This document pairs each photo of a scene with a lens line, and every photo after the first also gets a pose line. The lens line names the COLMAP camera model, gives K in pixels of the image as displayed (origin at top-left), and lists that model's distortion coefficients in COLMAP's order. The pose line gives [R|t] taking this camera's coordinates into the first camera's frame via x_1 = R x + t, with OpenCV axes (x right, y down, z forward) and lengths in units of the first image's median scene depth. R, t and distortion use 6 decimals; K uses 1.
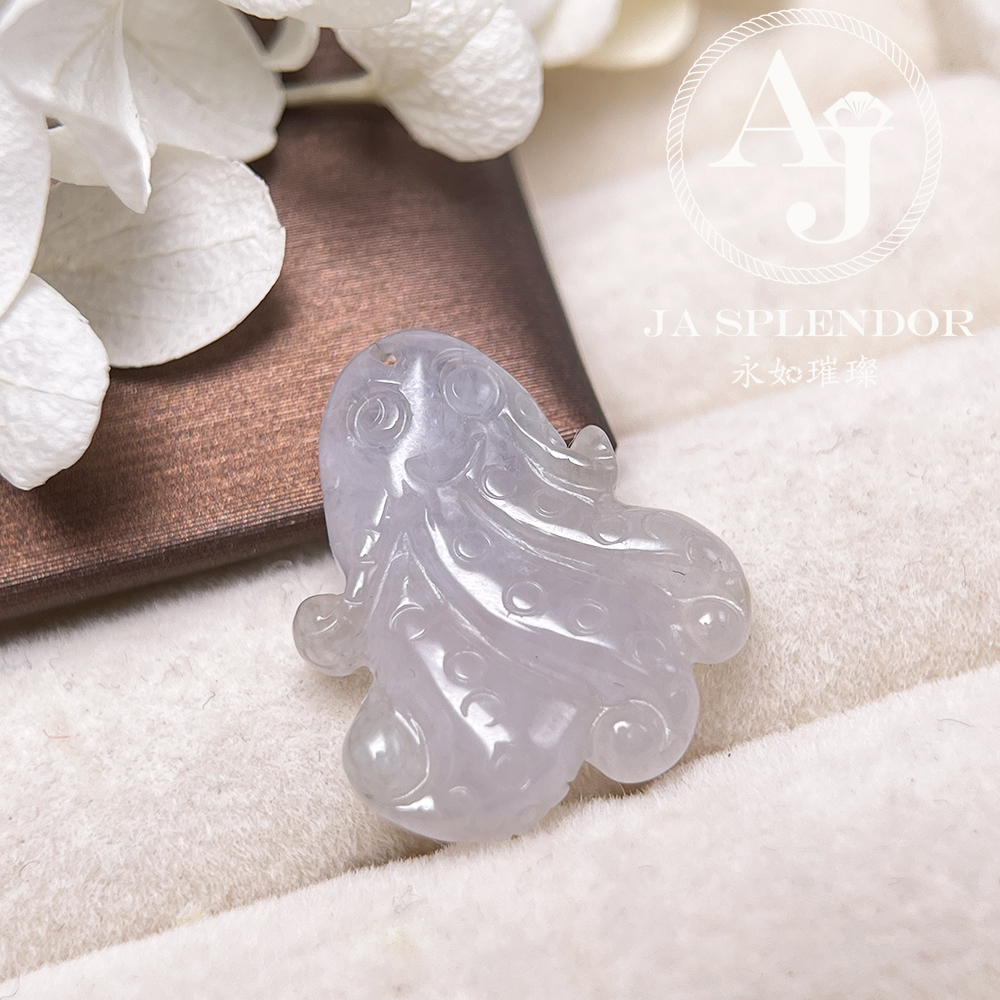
lens RADIAL K [[2596.5, 0, 500.0], [0, 2596.5, 500.0], [0, 0, 1]] dist [0.823557, -6.656661]
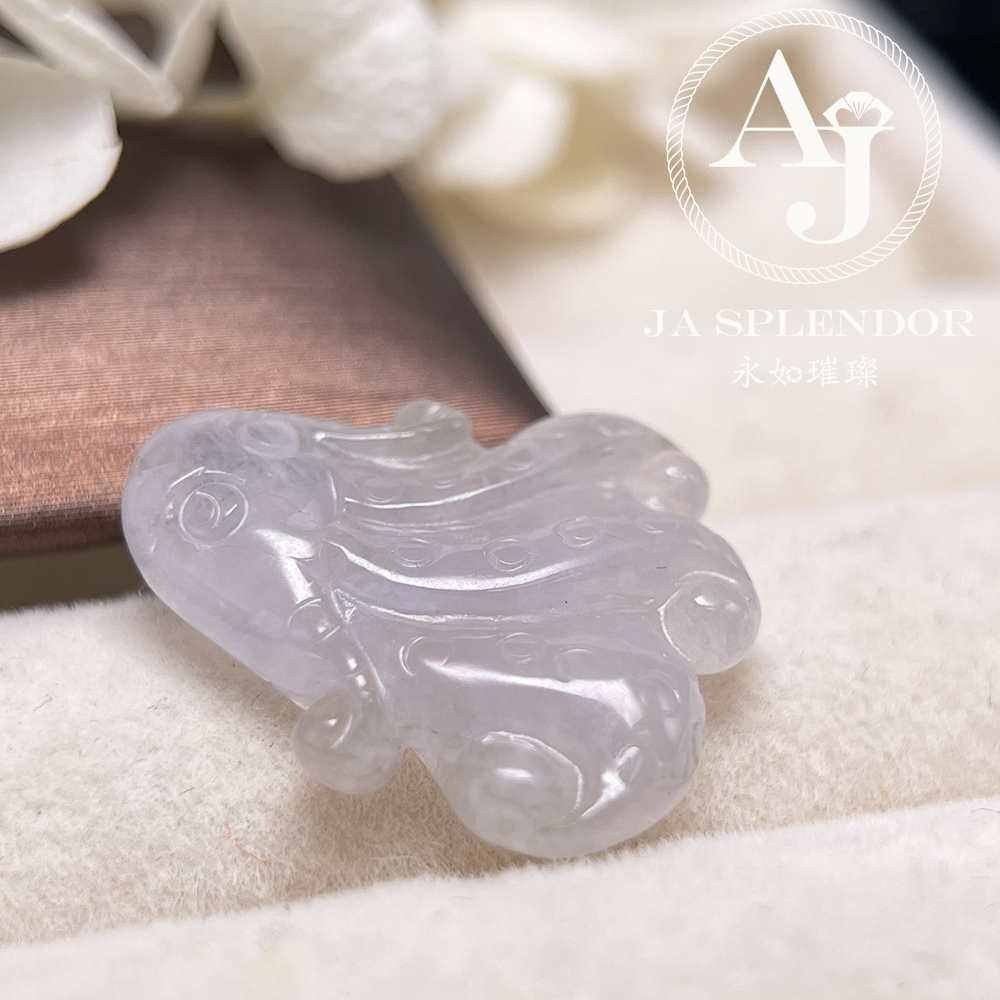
lens RADIAL K [[2596.5, 0, 500.0], [0, 2596.5, 500.0], [0, 0, 1]] dist [0.823557, -6.656661]
pose [[0.986046, 0.149849, 0.072509, -0.043112], [-0.116643, 0.932689, -0.341300, 0.270715], [-0.118772, 0.328080, 0.937154, 0.227005]]
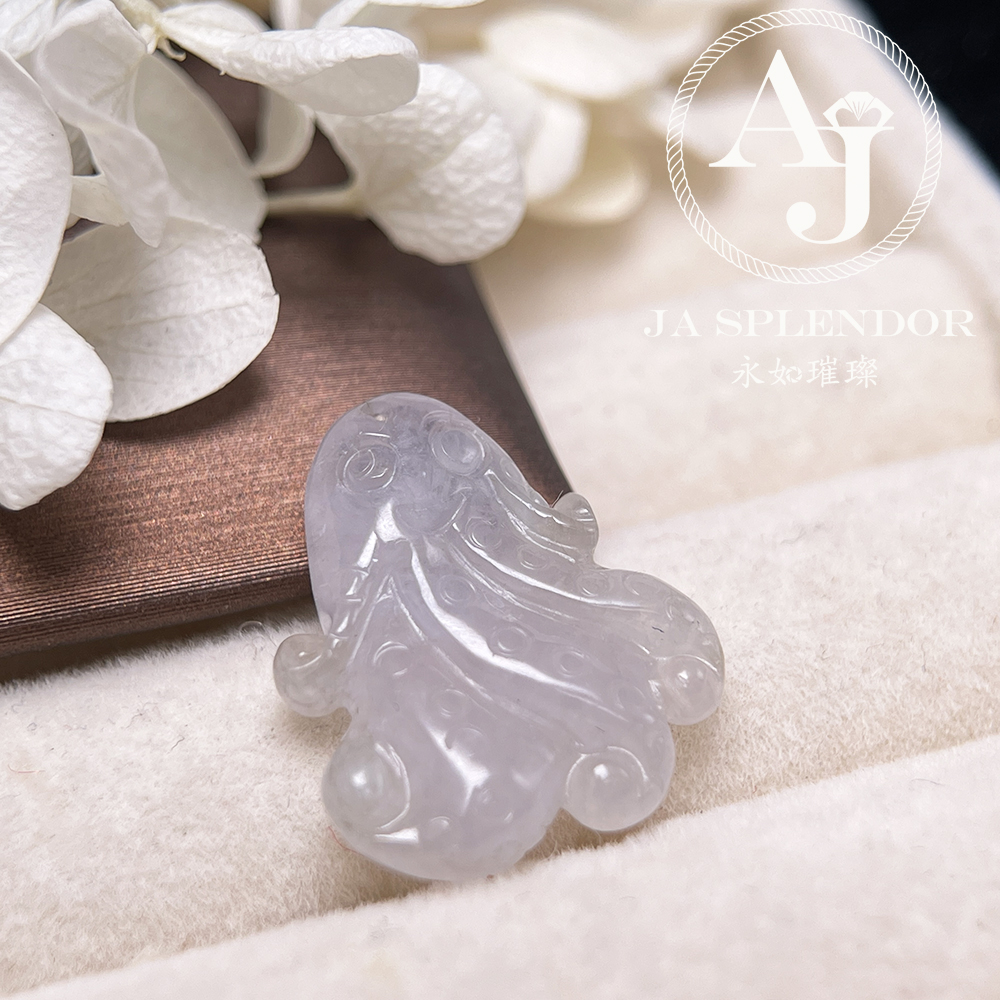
lens RADIAL K [[2596.5, 0, 500.0], [0, 2596.5, 500.0], [0, 0, 1]] dist [0.823557, -6.656661]
pose [[0.993999, 0.060533, 0.091113, -0.085785], [-0.043419, 0.982838, -0.179290, 0.158214], [-0.100402, 0.174258, 0.979568, -0.001222]]
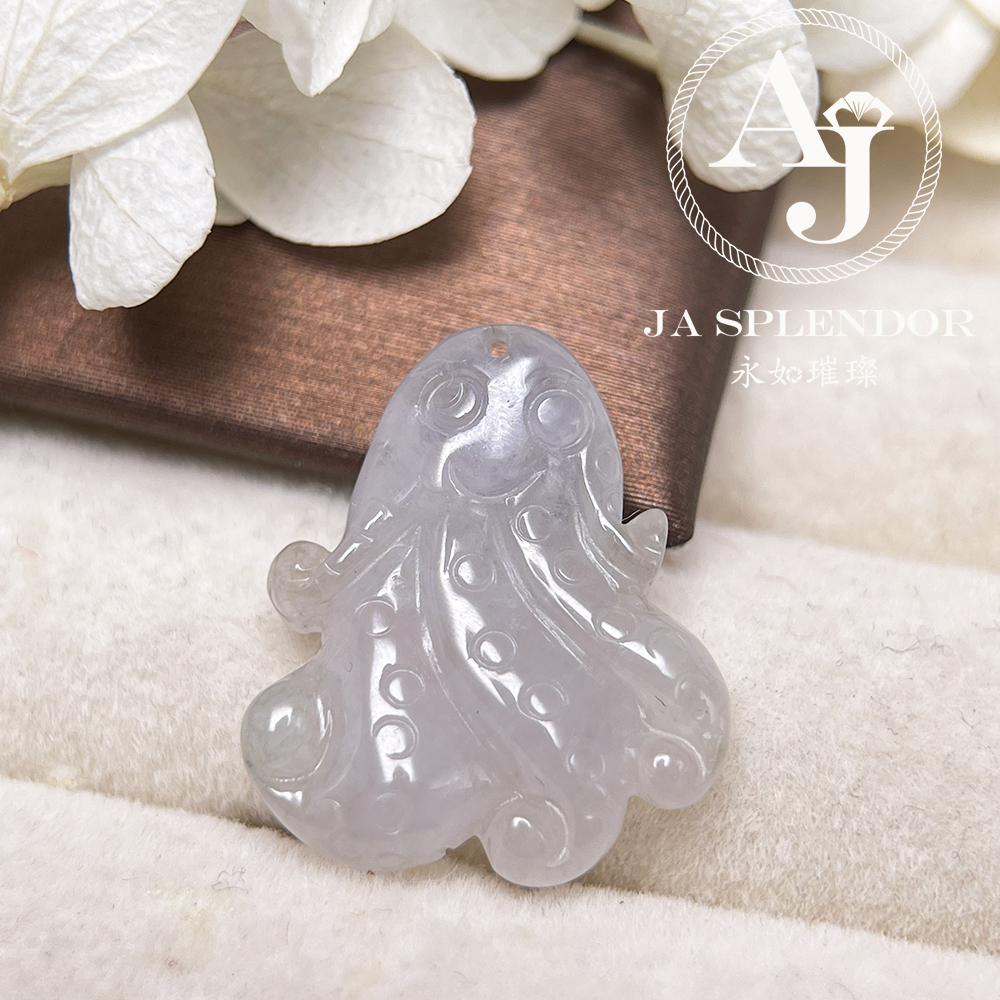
lens RADIAL K [[2596.5, 0, 500.0], [0, 2596.5, 500.0], [0, 0, 1]] dist [0.823557, -6.656661]
pose [[0.878759, 0.449981, -0.159061, 0.128741], [-0.434846, 0.892237, 0.121744, -0.117939], [0.196702, -0.037817, 0.979734, 0.091513]]
